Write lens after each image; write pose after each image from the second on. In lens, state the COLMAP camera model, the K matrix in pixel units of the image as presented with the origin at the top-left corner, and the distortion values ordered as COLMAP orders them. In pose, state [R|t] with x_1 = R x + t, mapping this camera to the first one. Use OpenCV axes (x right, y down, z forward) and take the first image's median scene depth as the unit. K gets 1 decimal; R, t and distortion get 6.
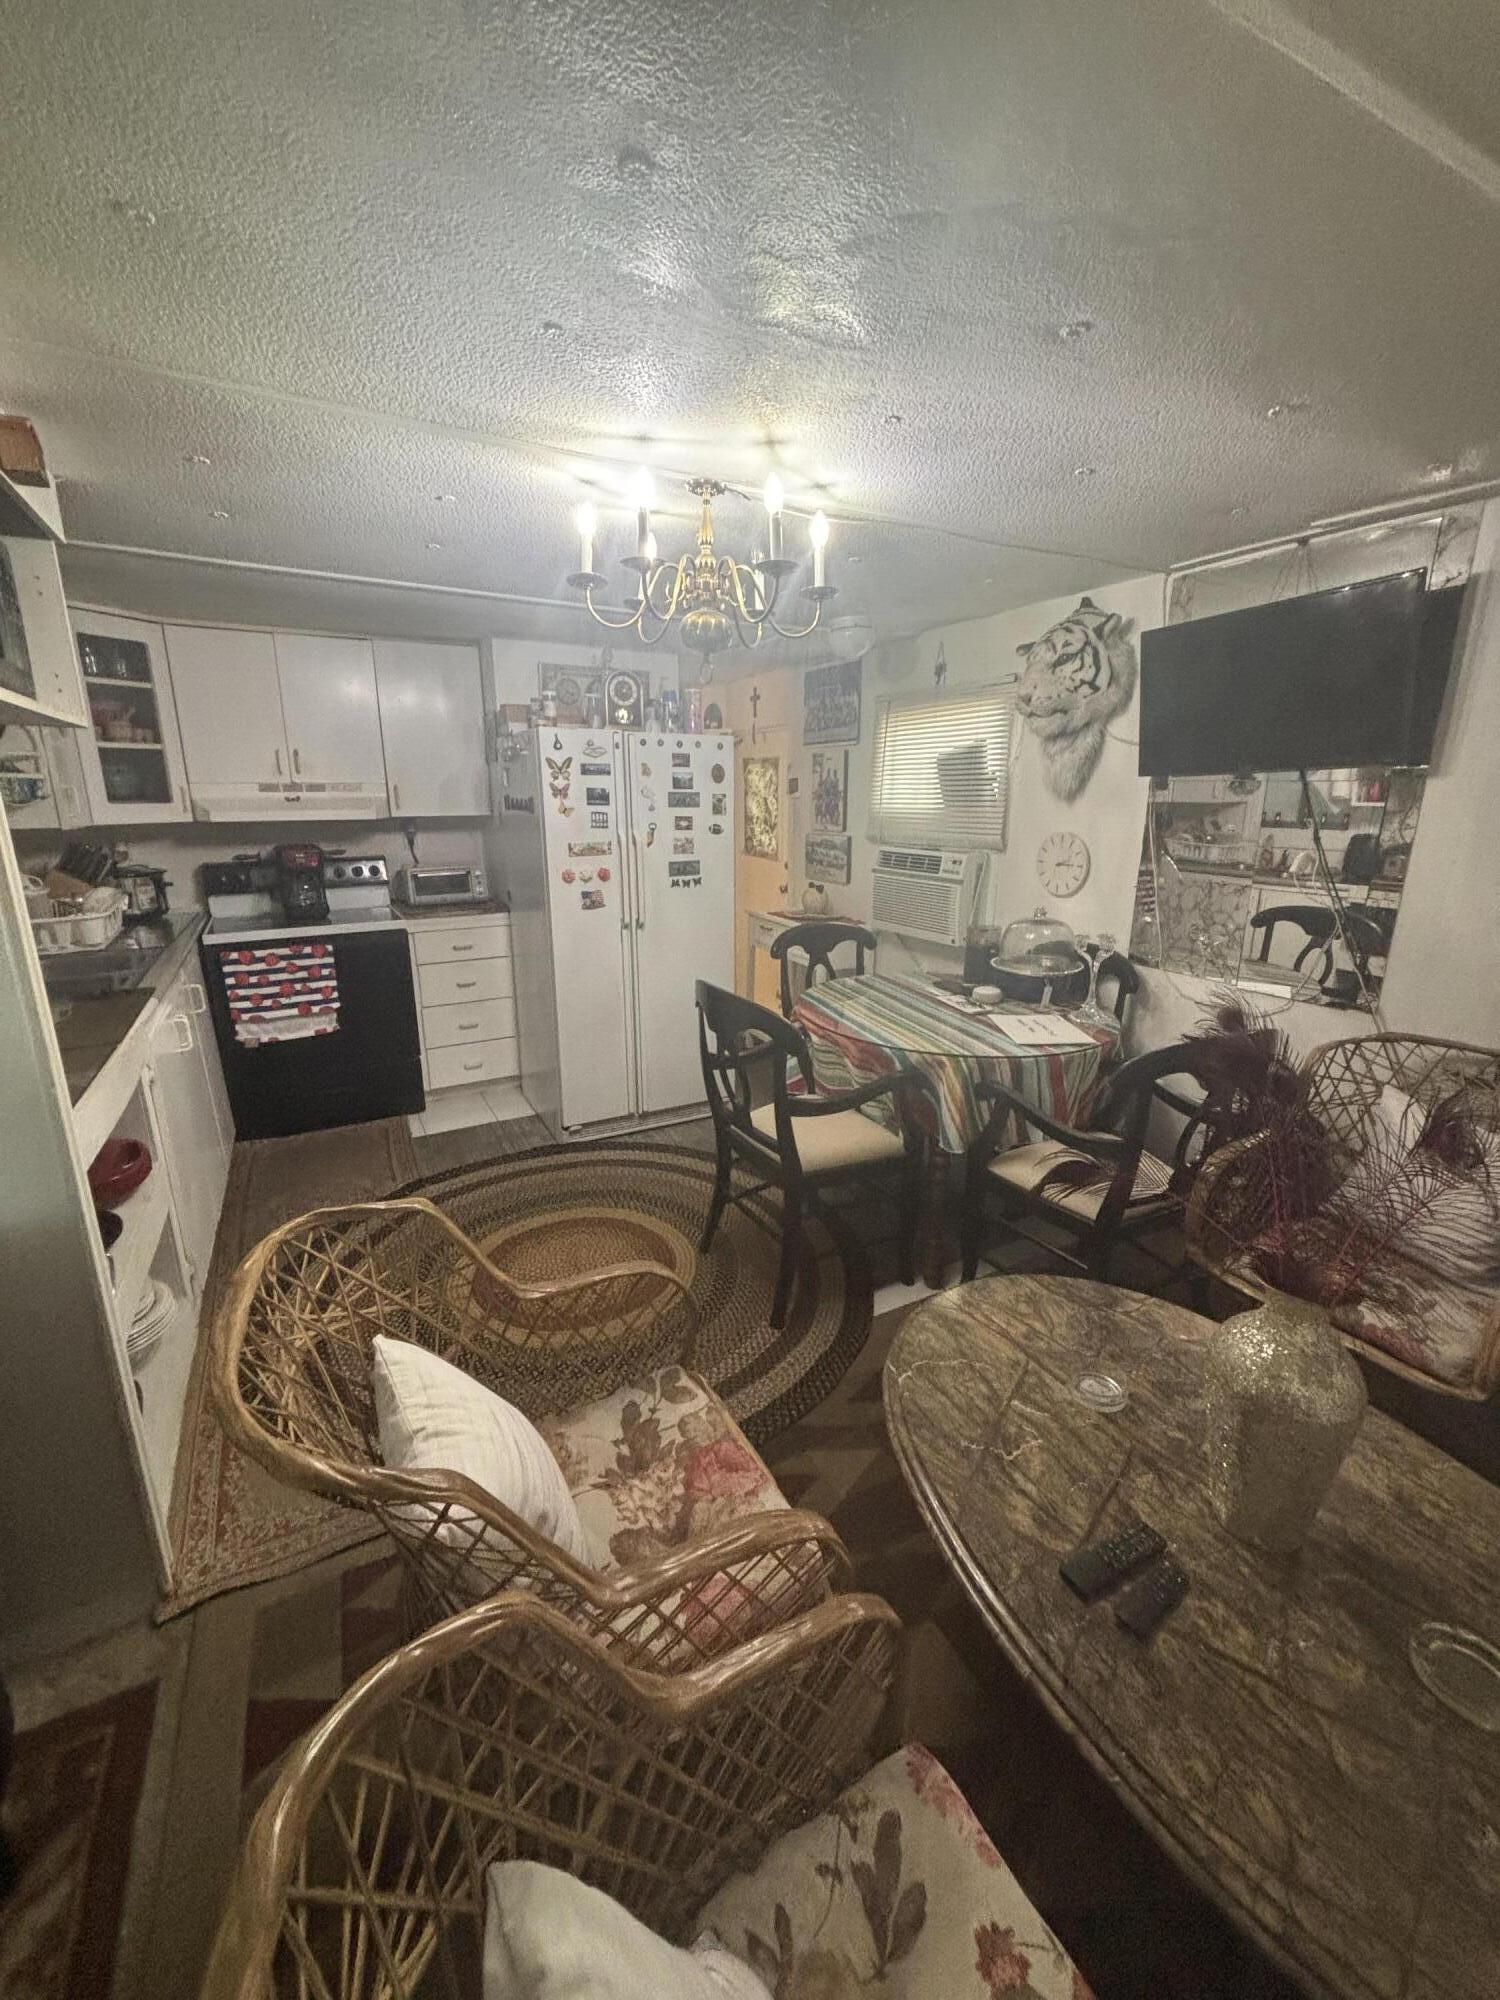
lens RADIAL K [[809.8, 0, 759.4], [0, 809.8, 1004.5], [0, 0, 1]] dist [-0.000590, -0.001564]
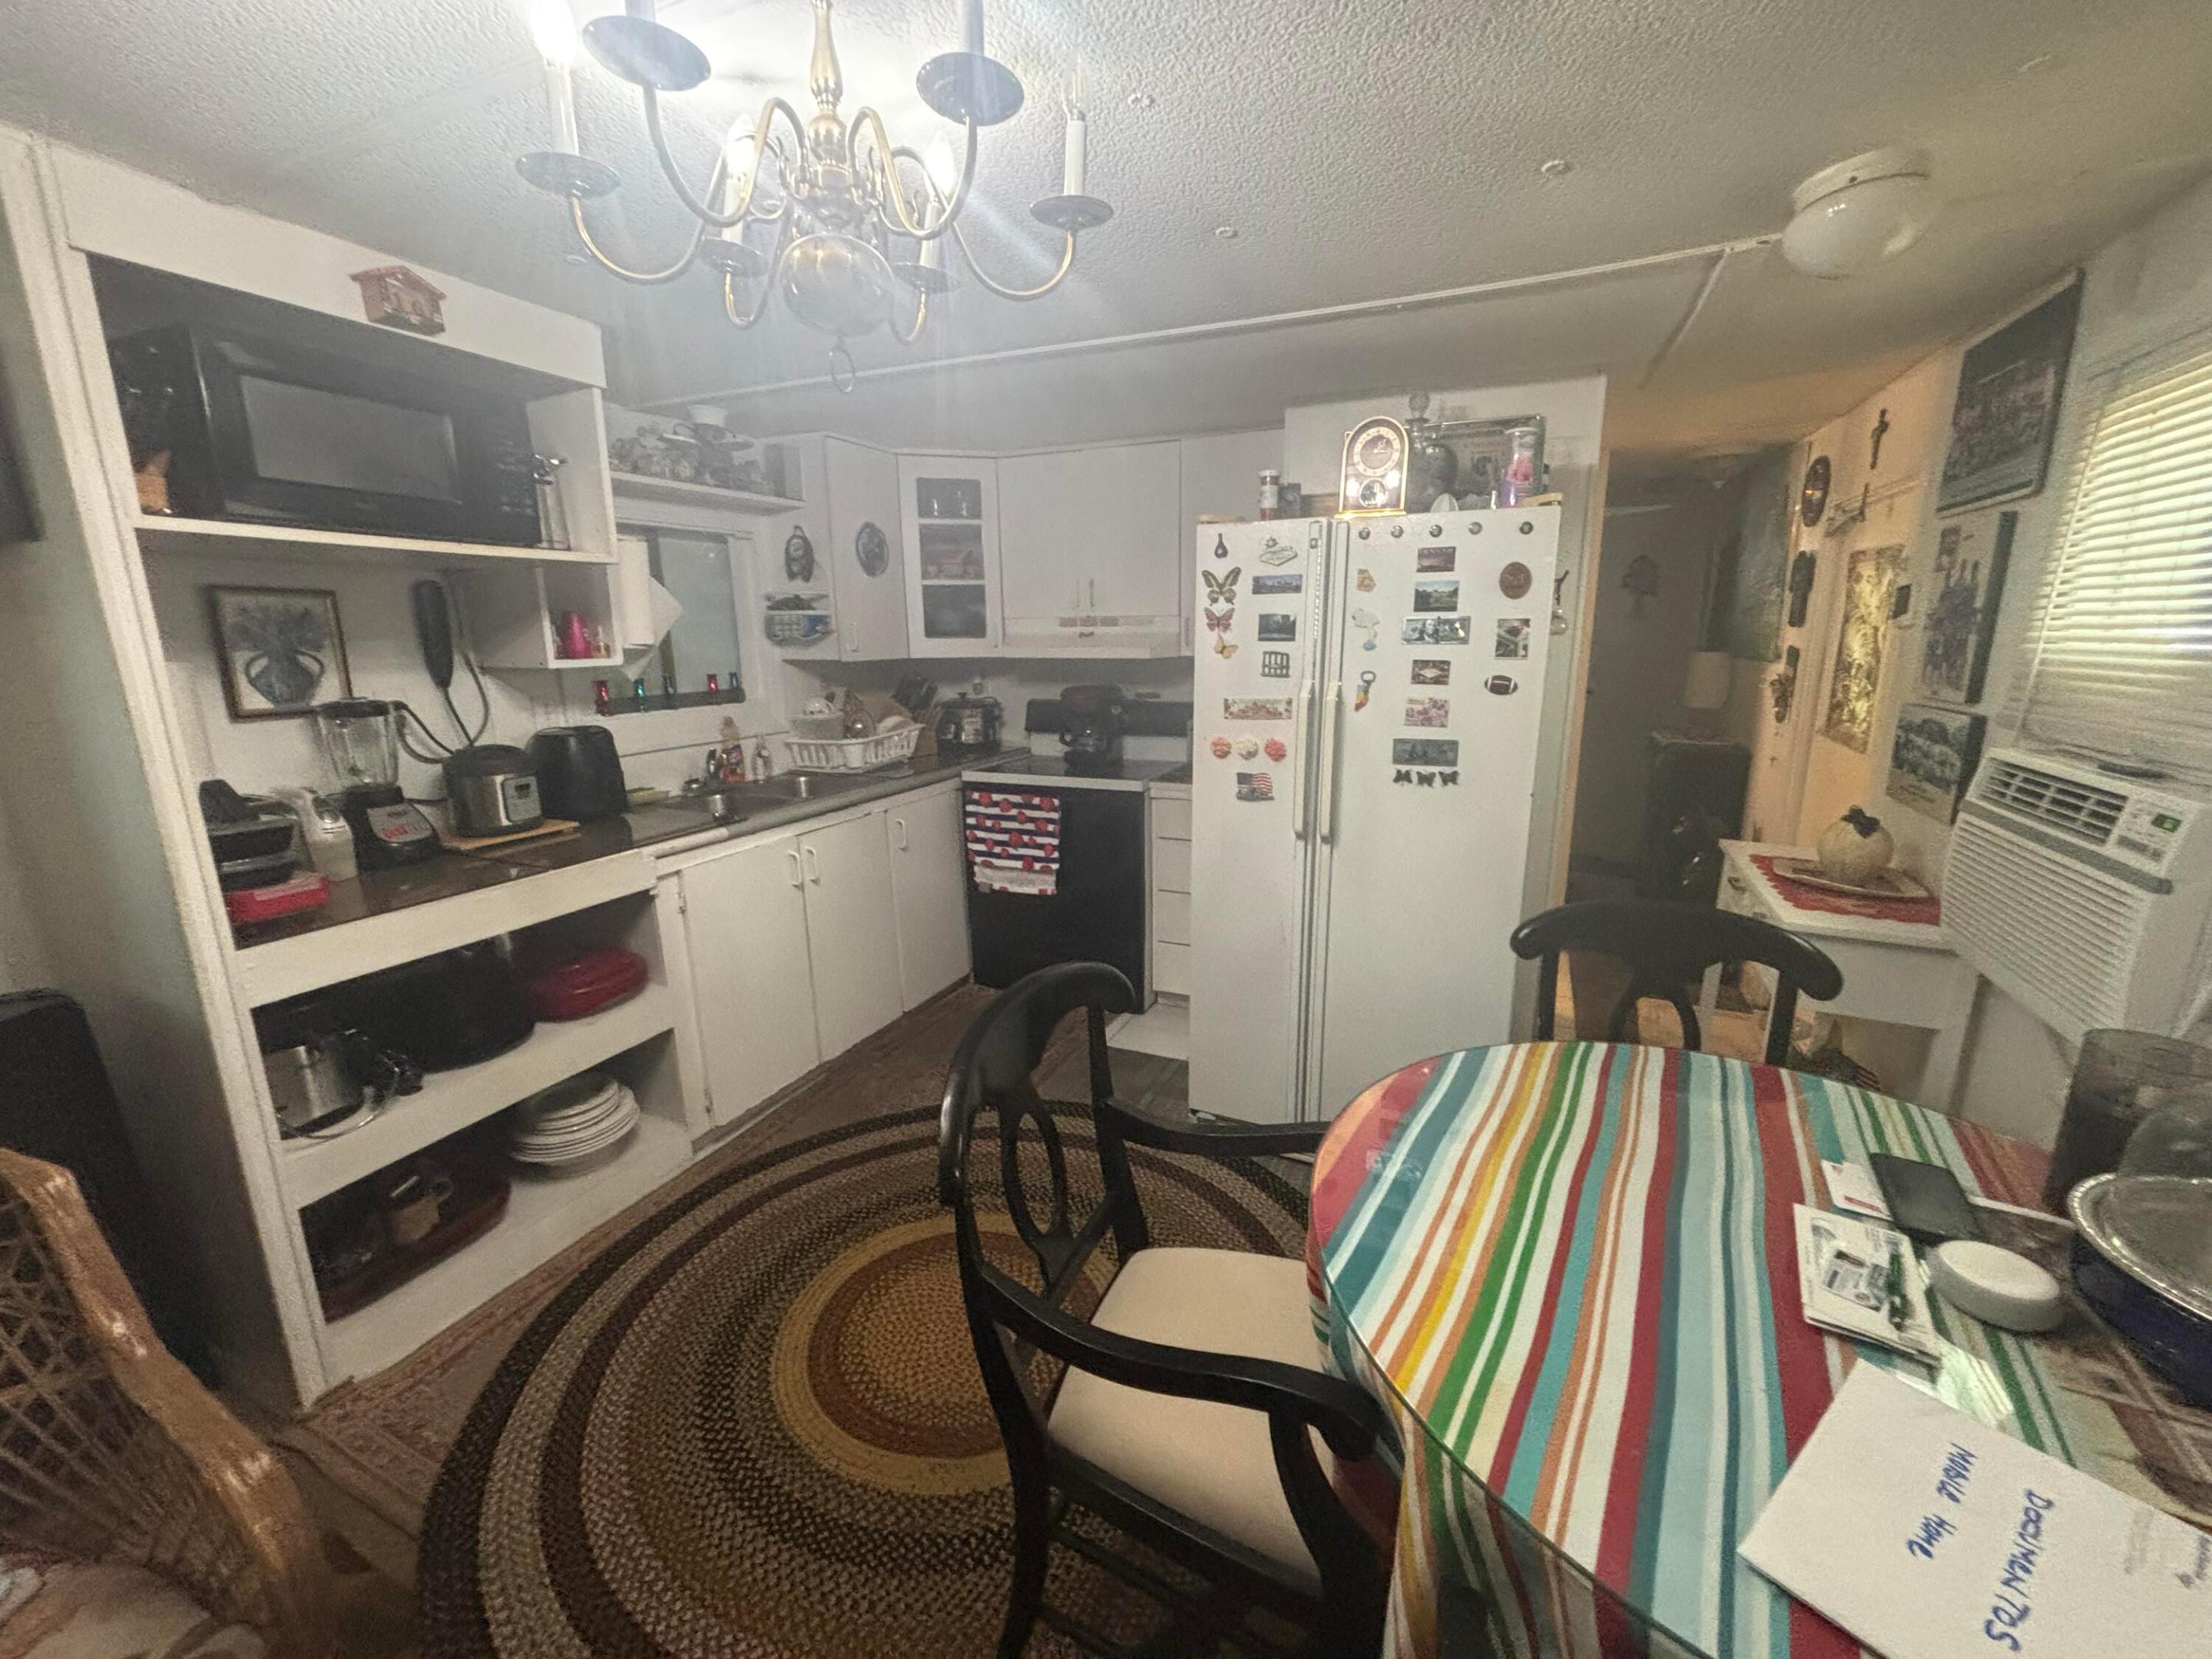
lens RADIAL K [[895.7, 0, 1092.2], [0, 895.7, 824.8], [0, 0, 1]] dist [-0.000590, -0.001564]
pose [[0.582462, 0.163828, -0.796178, 0.280525], [-0.195875, 0.978904, 0.058130, -0.113456], [0.788905, 0.122093, 0.602264, 0.464978]]
